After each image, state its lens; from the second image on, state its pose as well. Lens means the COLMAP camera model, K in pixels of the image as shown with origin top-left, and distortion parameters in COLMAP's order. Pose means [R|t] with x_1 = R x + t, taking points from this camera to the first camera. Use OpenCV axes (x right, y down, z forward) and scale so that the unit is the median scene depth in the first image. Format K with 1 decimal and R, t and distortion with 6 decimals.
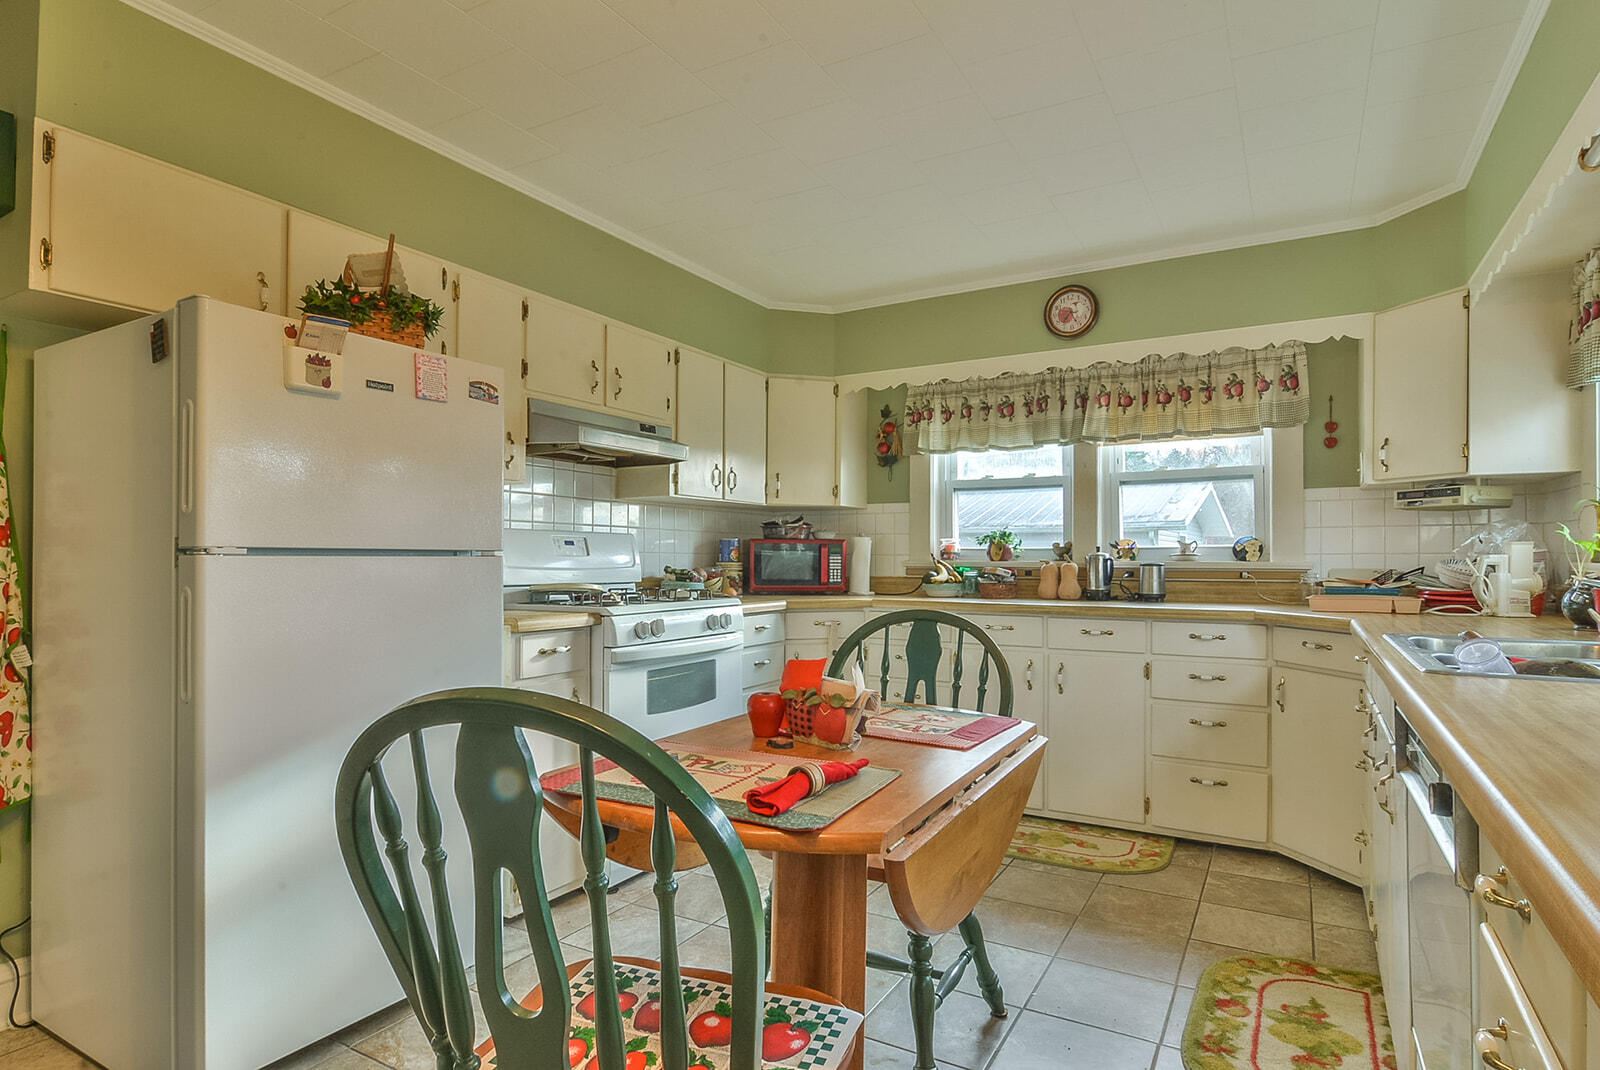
lens RADIAL K [[861.8, 0, 799.5], [0, 861.8, 553.6], [0, 0, 1]] dist [-0.003601, -0.001132]
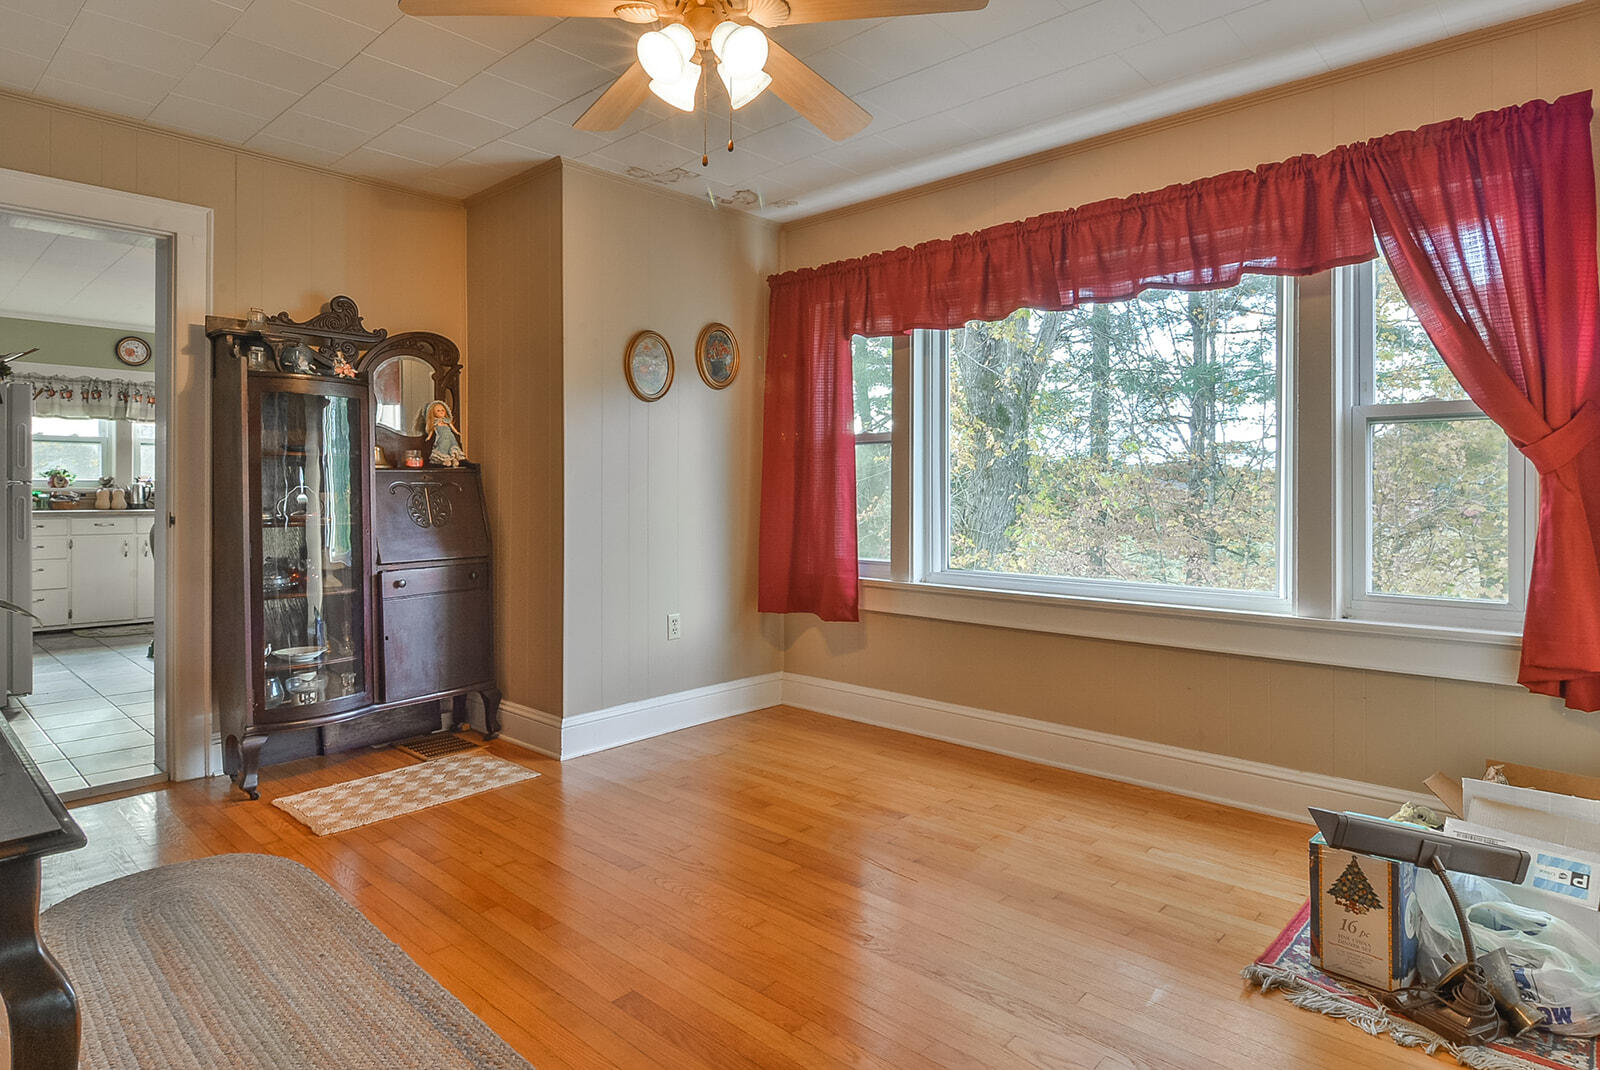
lens RADIAL K [[885.9, 0, 809.6], [0, 885.9, 490.0], [0, 0, 1]] dist [0.001947, -0.000220]
pose [[0.218914, -0.000954, 0.975744, -1.167617], [-0.009516, 0.999950, 0.003113, -0.006090], [-0.975698, -0.009966, 0.218894, -0.786297]]
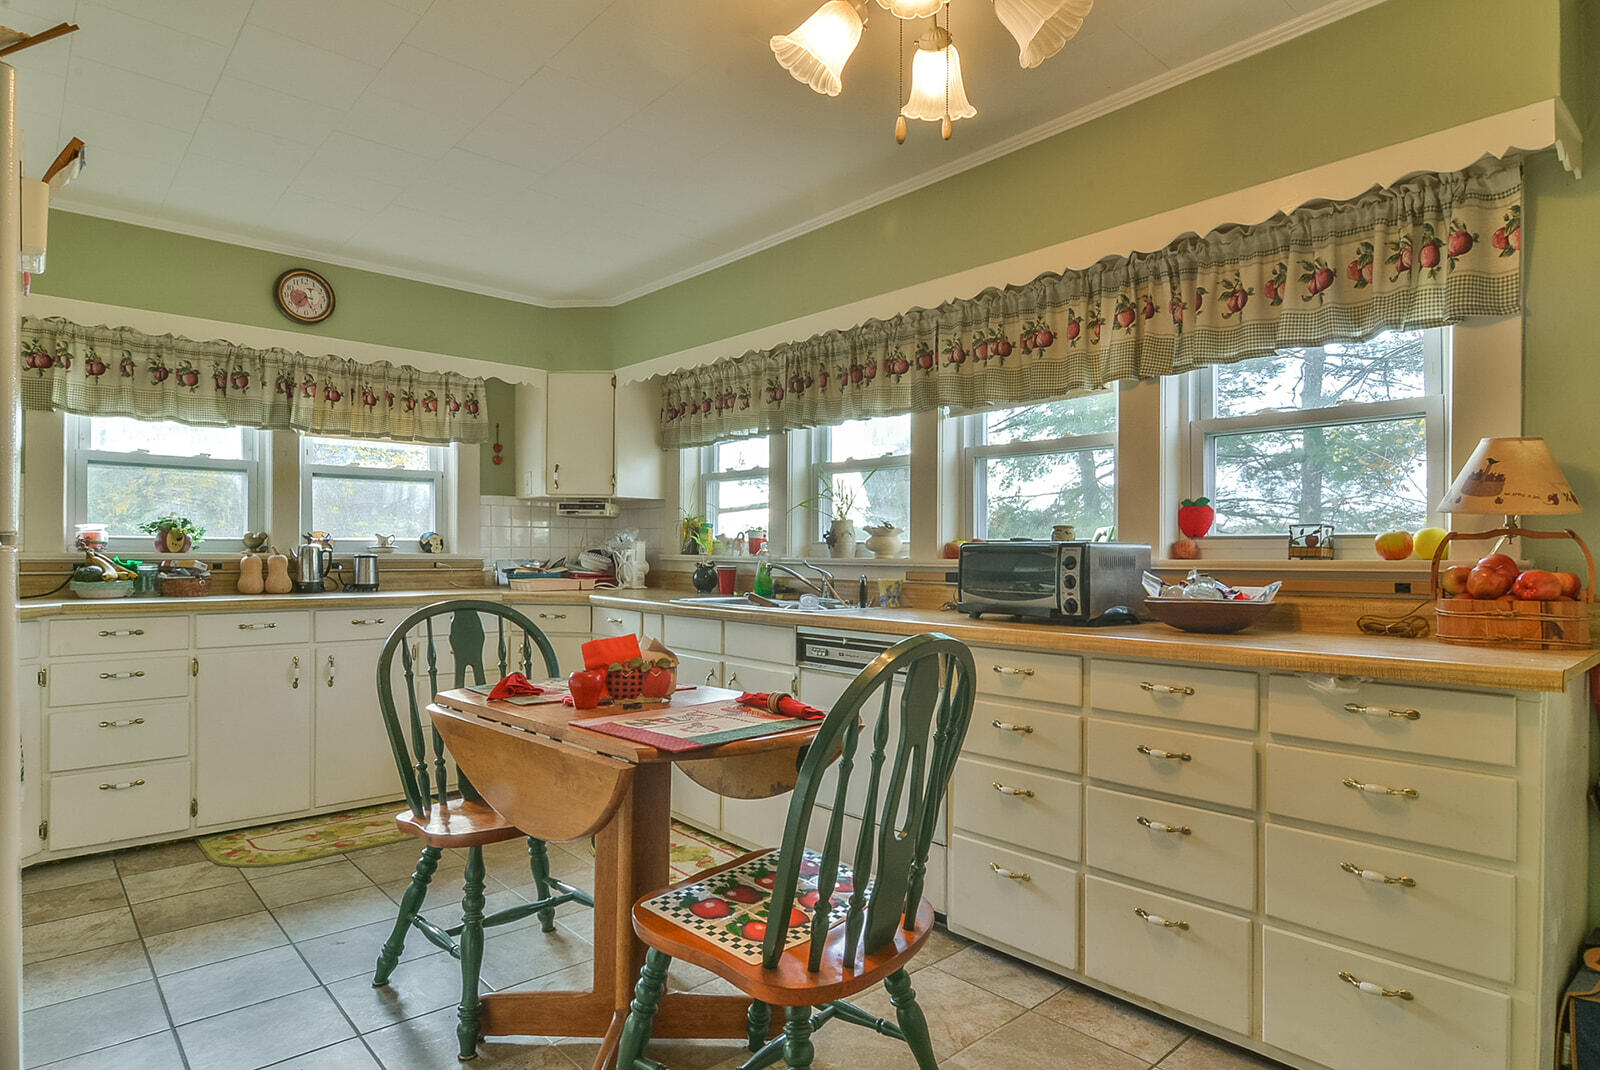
lens RADIAL K [[878.8, 0, 801.8], [0, 878.8, 555.6], [0, 0, 1]] dist [0.003400, 0.000637]
pose [[0.309100, -0.003077, 0.951025, -0.442794], [-0.010673, 0.999921, 0.006704, -0.001112], [-0.950970, -0.012223, 0.309042, 0.152264]]
